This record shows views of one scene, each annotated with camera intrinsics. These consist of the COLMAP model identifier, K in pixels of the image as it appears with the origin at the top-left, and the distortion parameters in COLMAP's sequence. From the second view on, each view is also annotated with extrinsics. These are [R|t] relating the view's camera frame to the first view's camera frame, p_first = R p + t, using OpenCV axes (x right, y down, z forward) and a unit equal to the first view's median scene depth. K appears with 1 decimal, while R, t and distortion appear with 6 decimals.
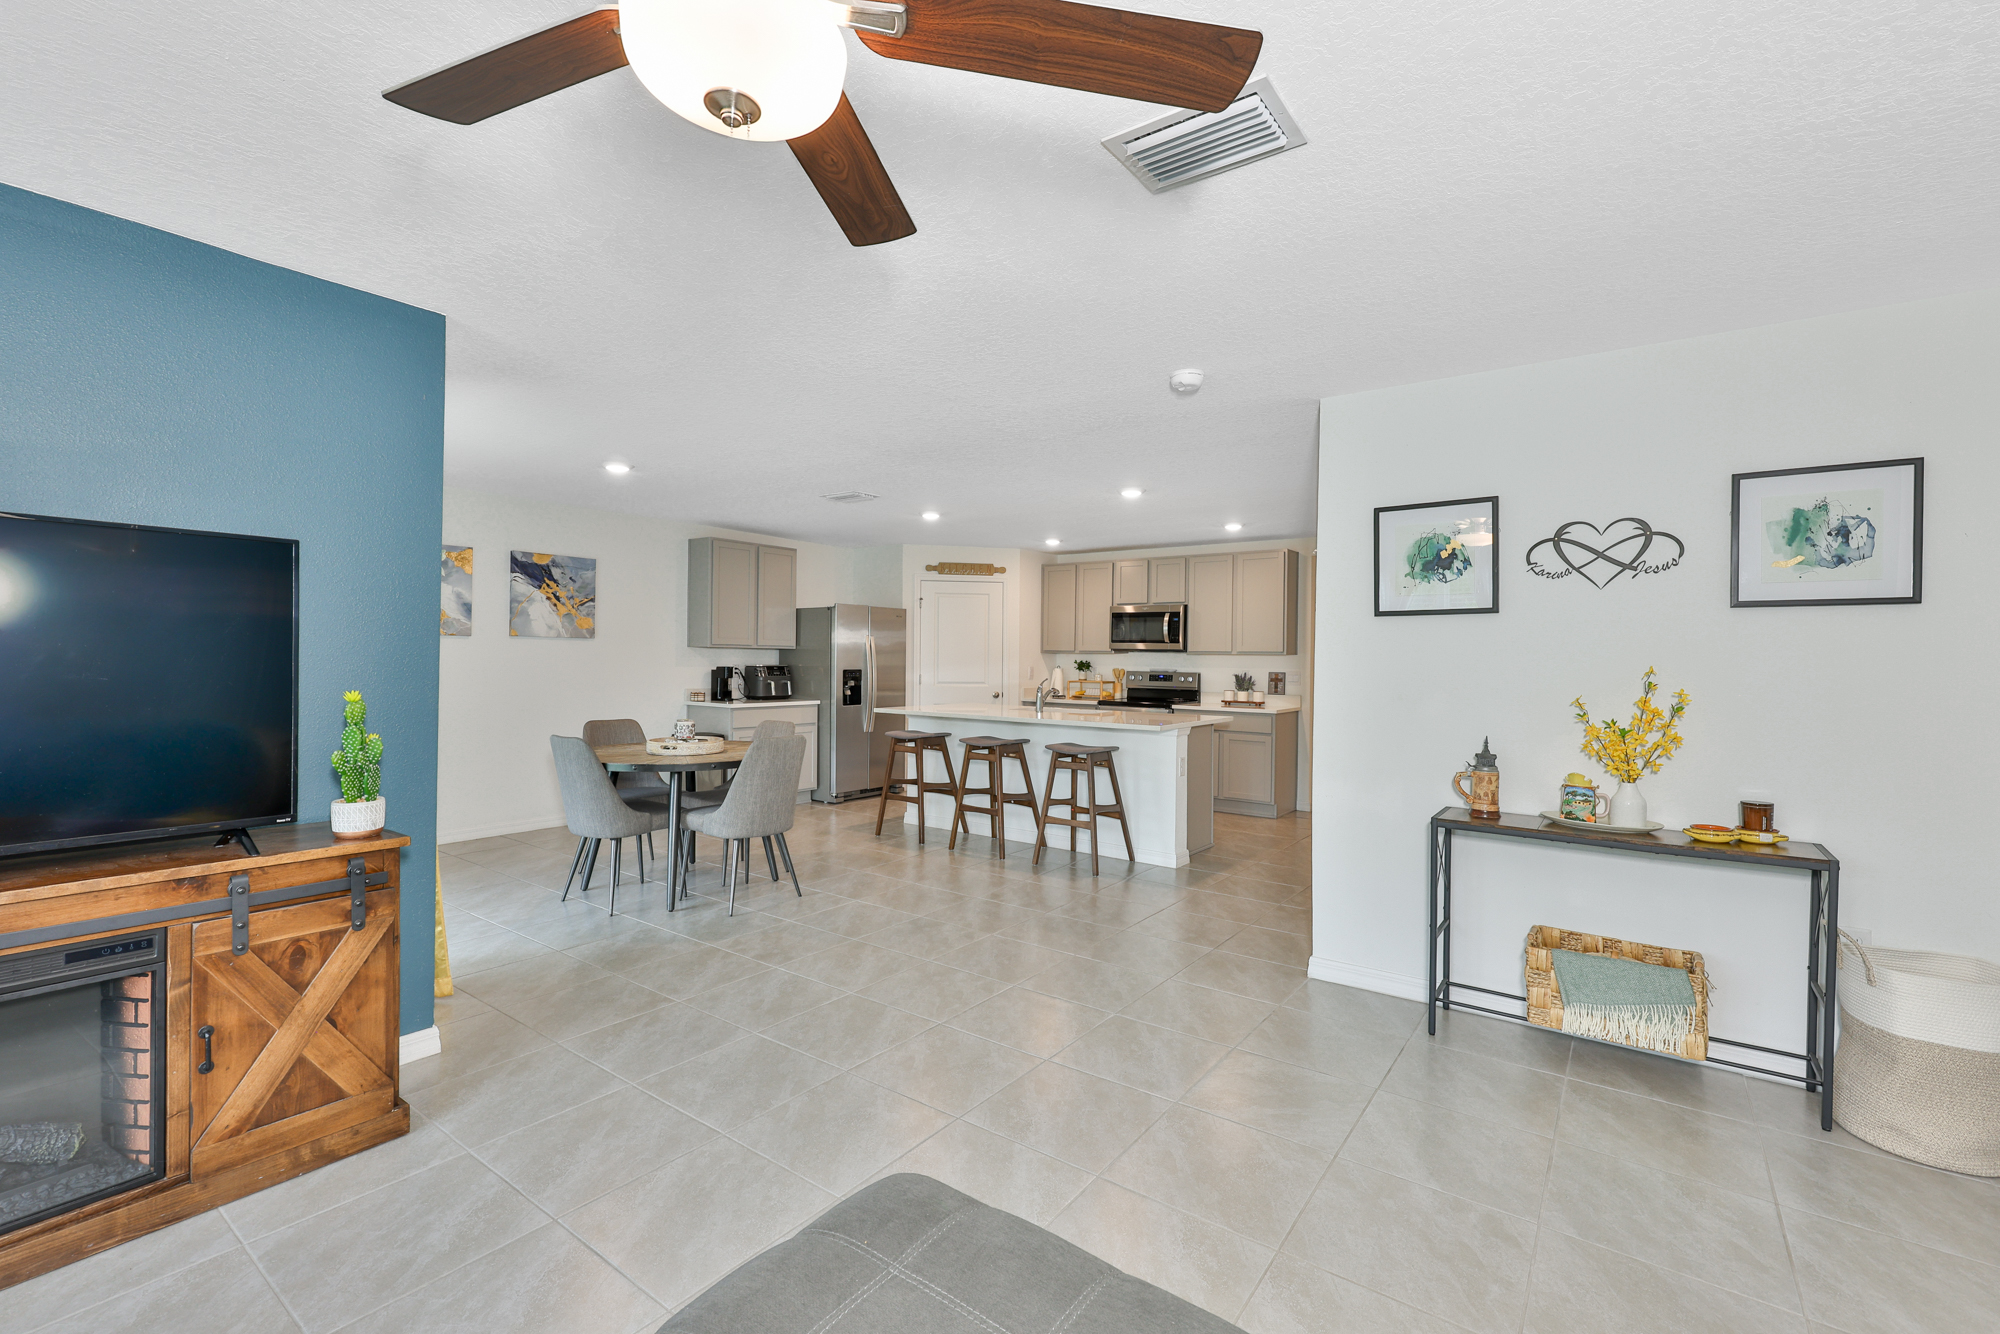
lens RADIAL K [[858.3, 0, 1003.1], [0, 858.3, 665.3], [0, 0, 1]] dist [-0.001176, 0.000292]
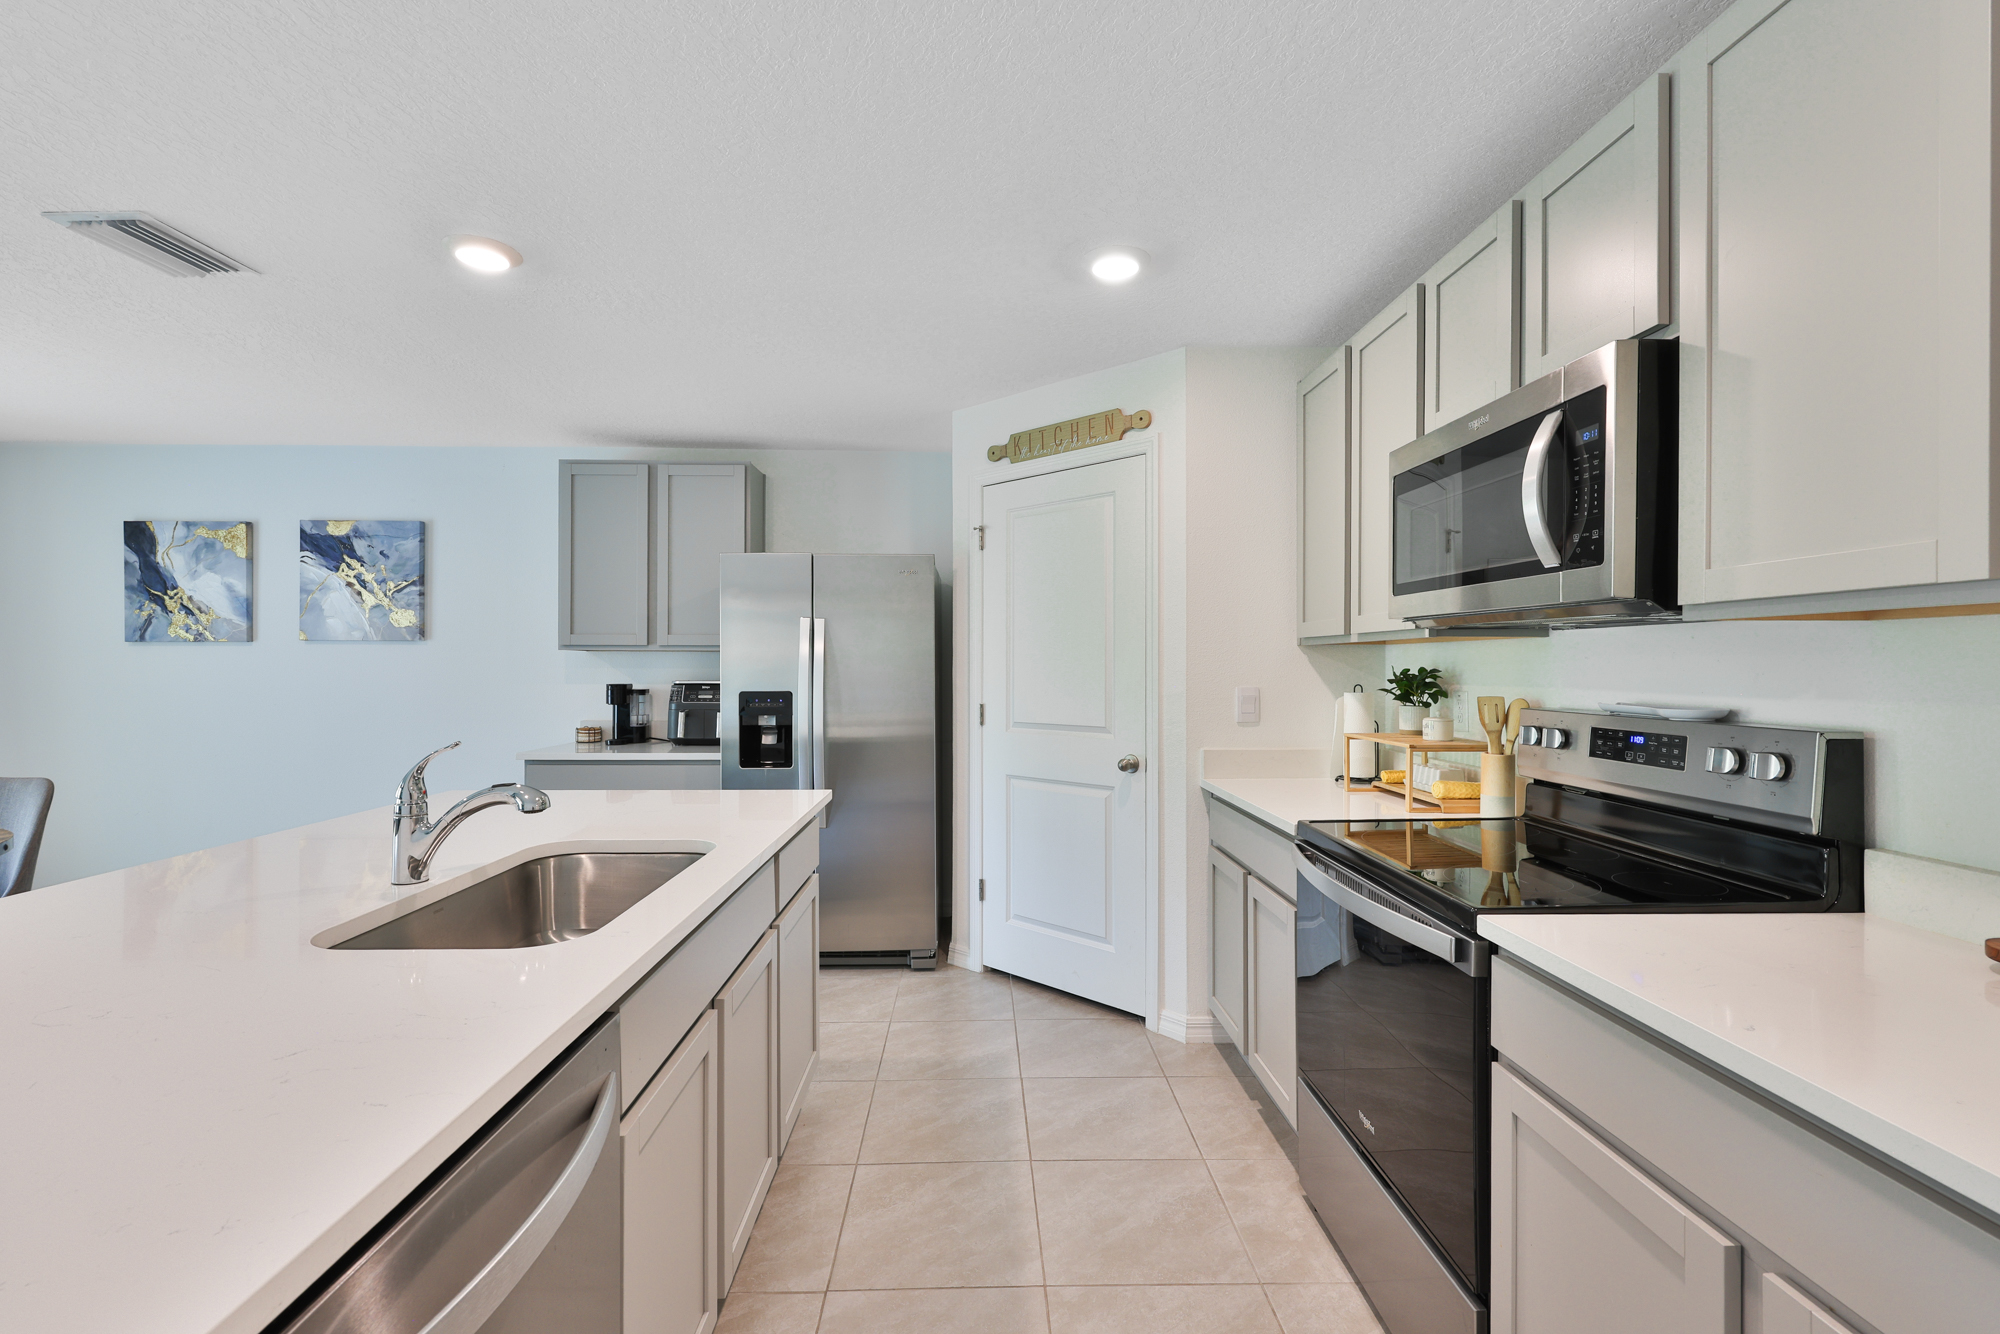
lens RADIAL K [[858.3, 0, 1003.1], [0, 858.3, 665.3], [0, 0, 1]] dist [-0.001176, 0.000292]
pose [[0.620498, -0.012993, -0.784101, 0.332024], [0.000466, 0.999869, -0.016200, -0.002304], [0.784208, 0.009687, 0.620422, 0.989660]]
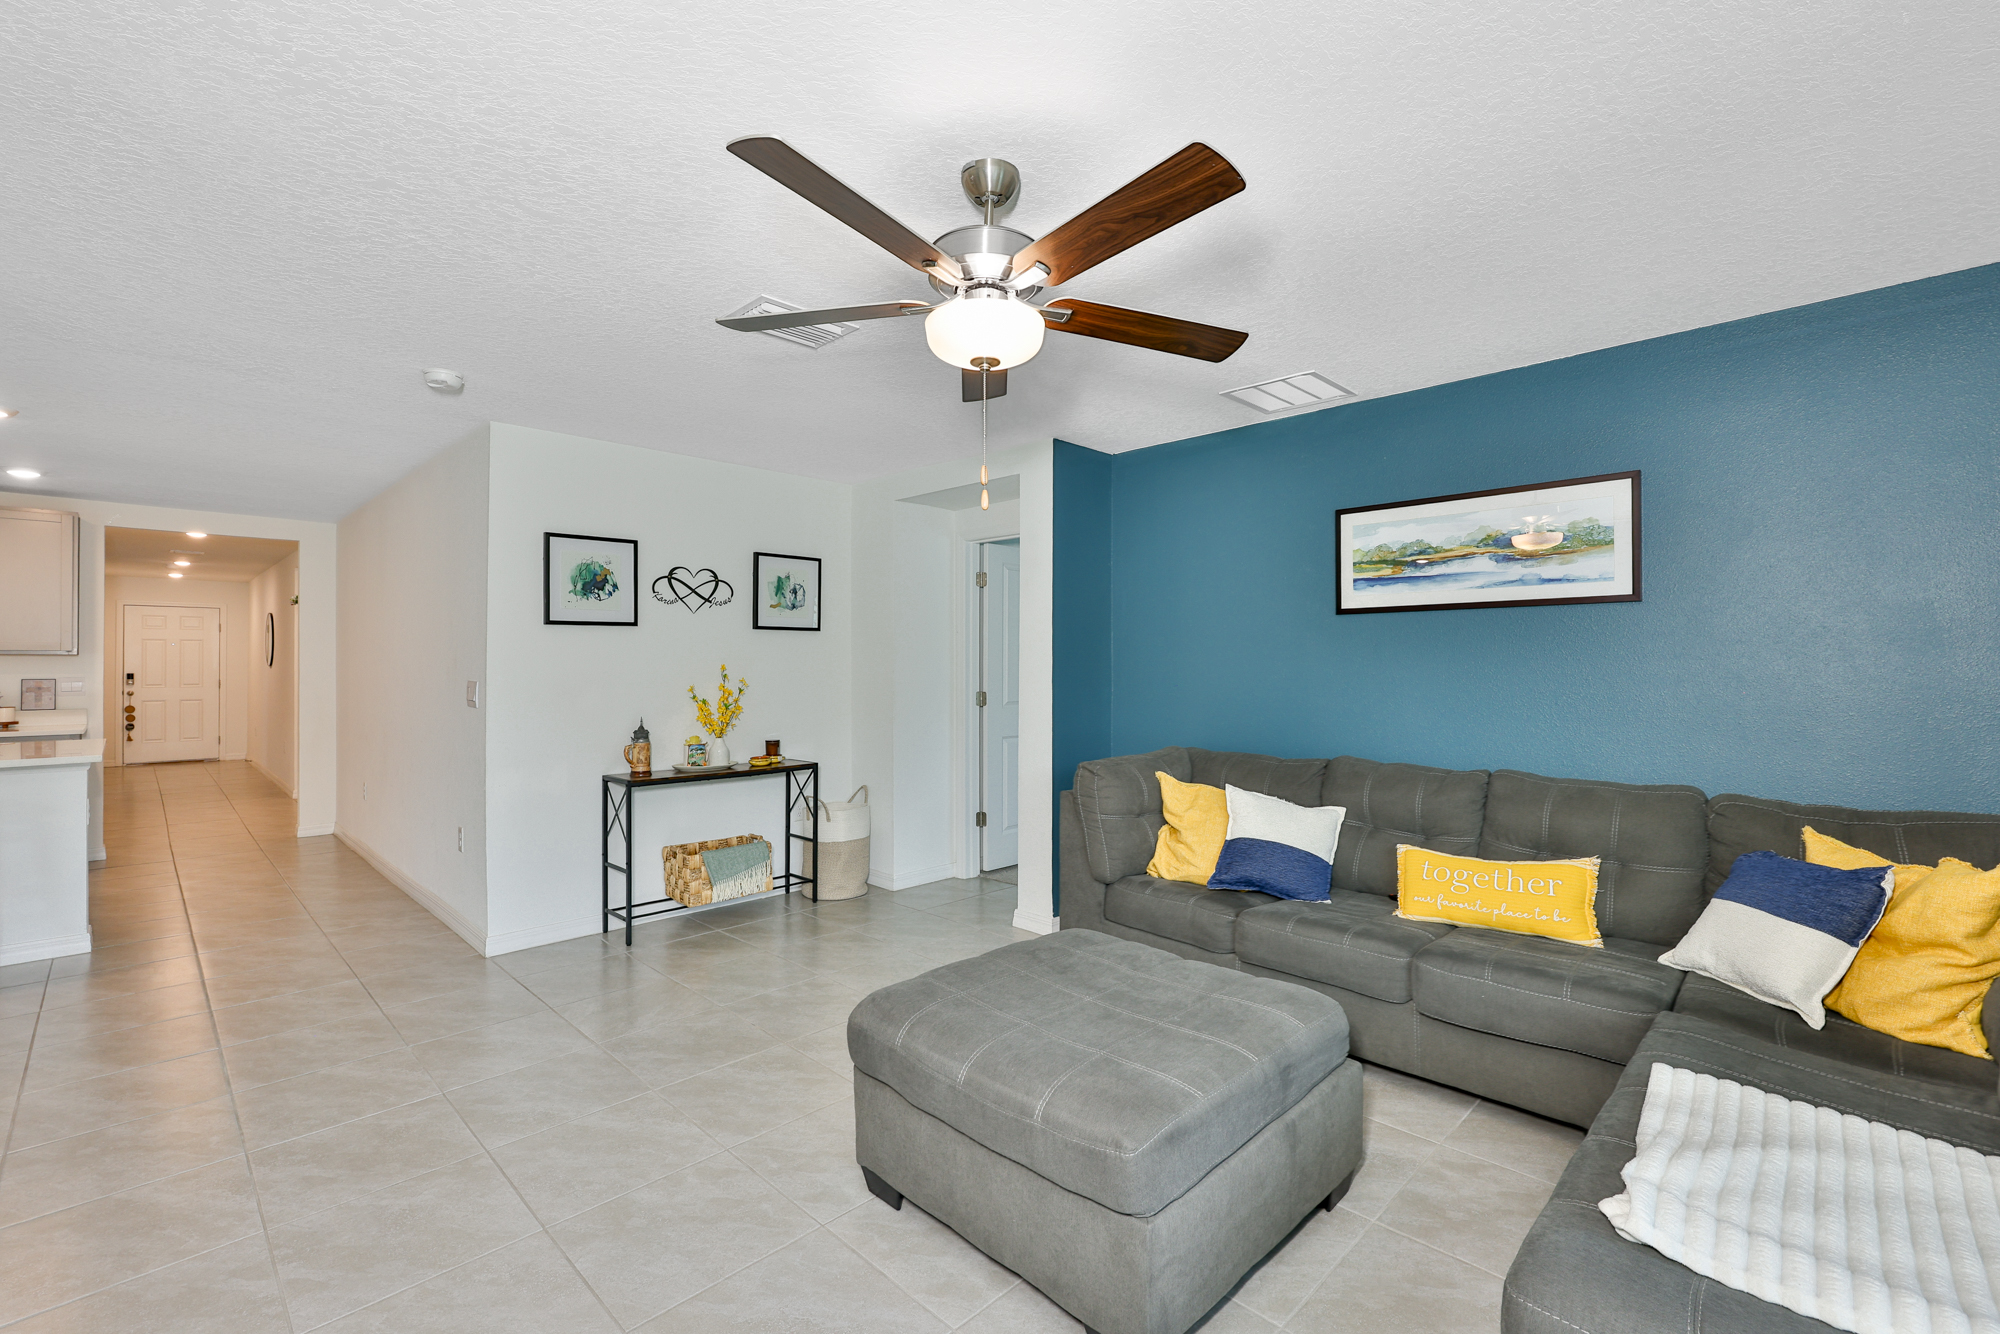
lens RADIAL K [[858.3, 0, 1003.1], [0, 858.3, 665.3], [0, 0, 1]] dist [-0.001176, 0.000292]
pose [[0.141337, -0.013548, 0.989869, -0.343829], [0.010695, 0.999869, 0.012158, -0.004661], [-0.989904, 0.008869, 0.141463, 0.115697]]
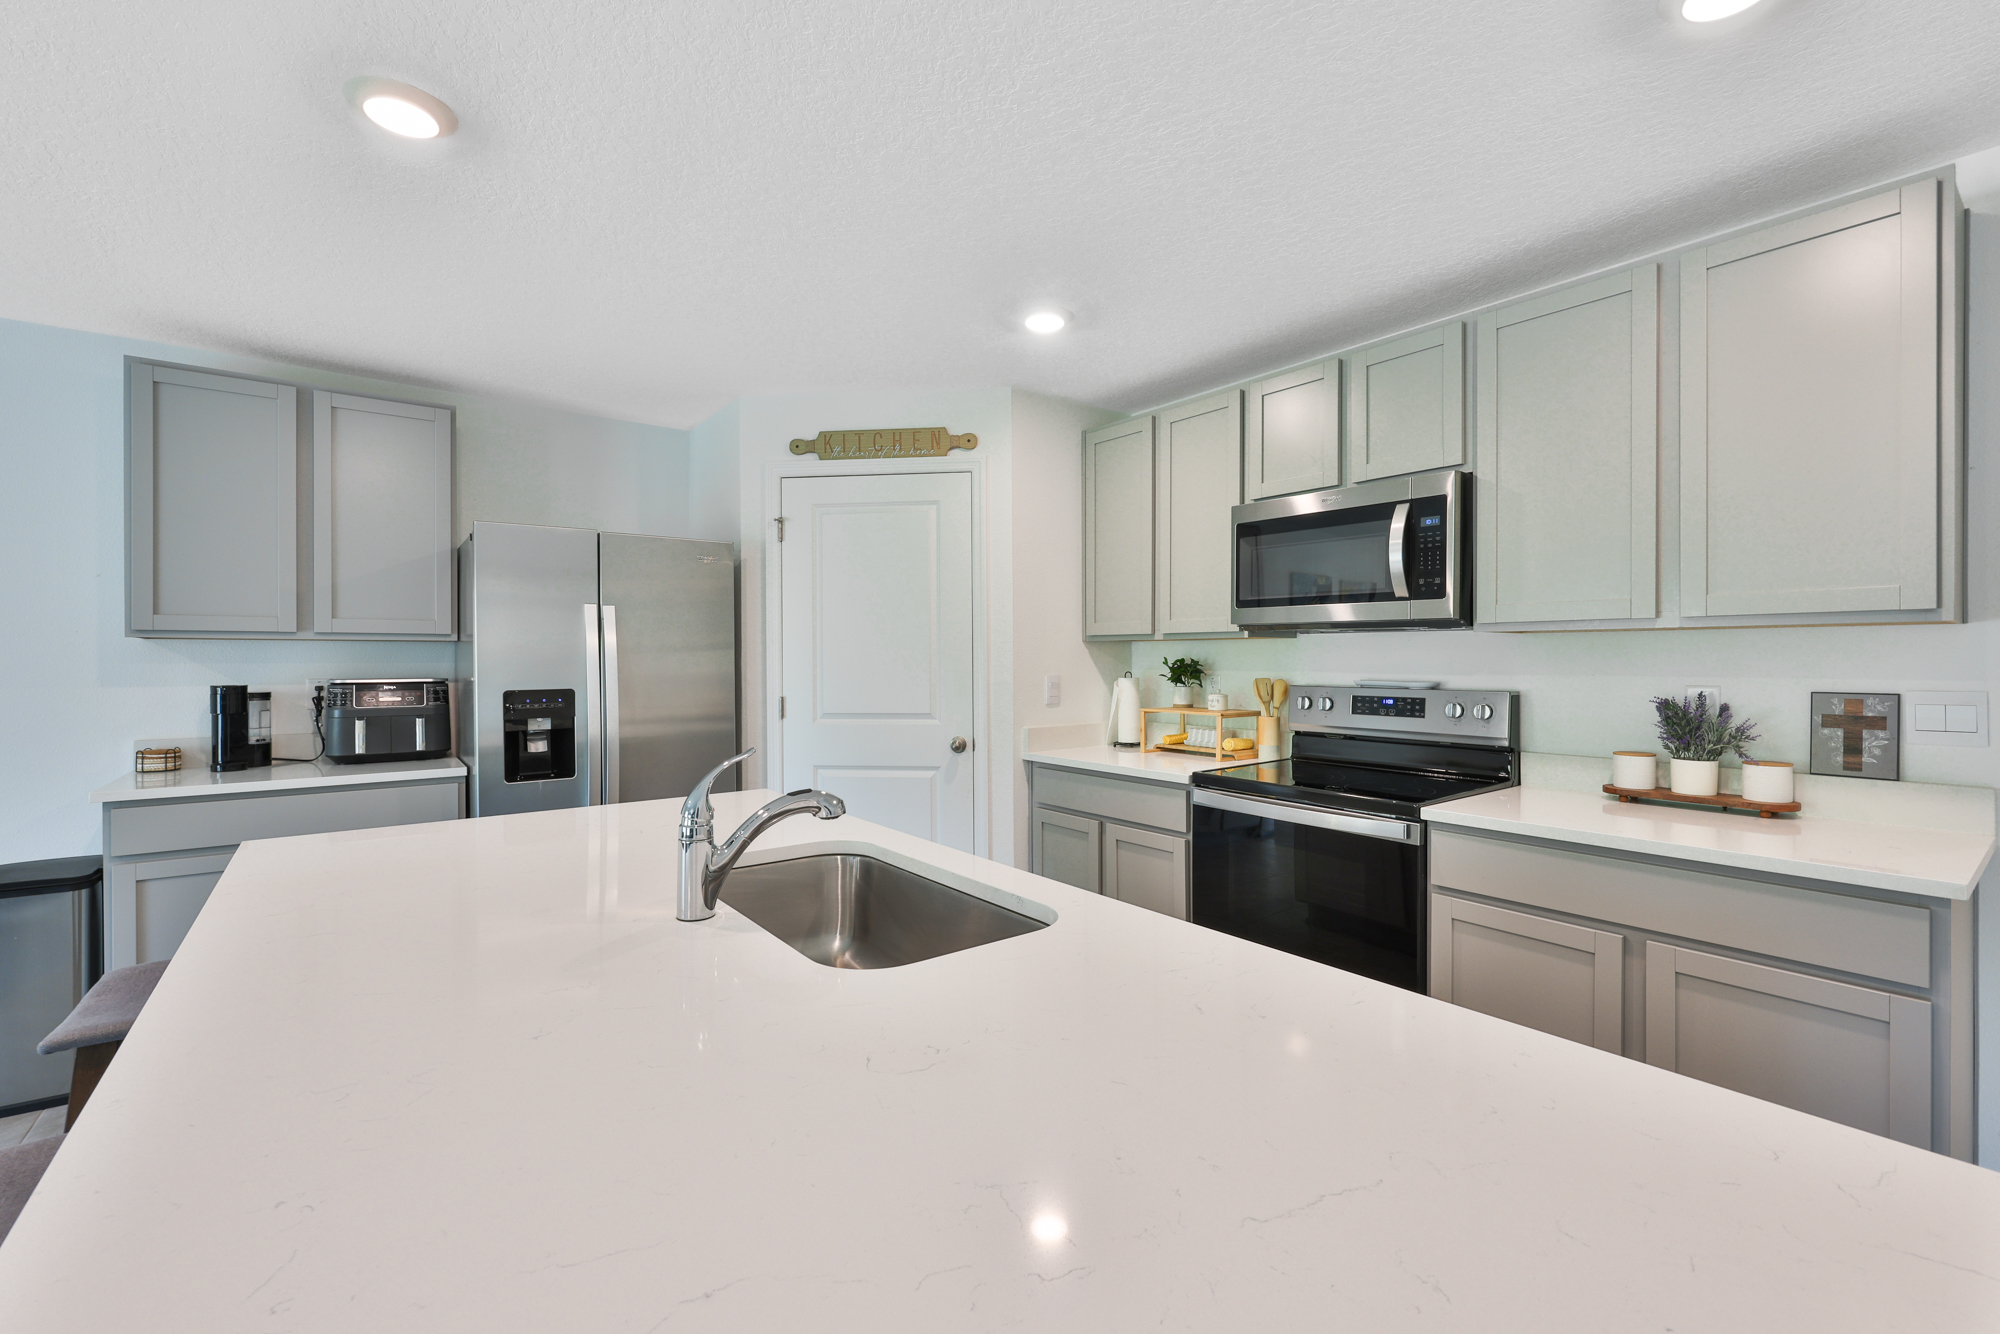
lens RADIAL K [[838.6, 0, 1021.4], [0, 838.6, 657.3], [0, 0, 1]] dist [0.001698, 0.000282]
pose [[0.963991, -0.015066, -0.265507, 0.173798], [0.012378, 0.999854, -0.011796, -0.003484], [0.265645, 0.008085, 0.964037, 0.839699]]
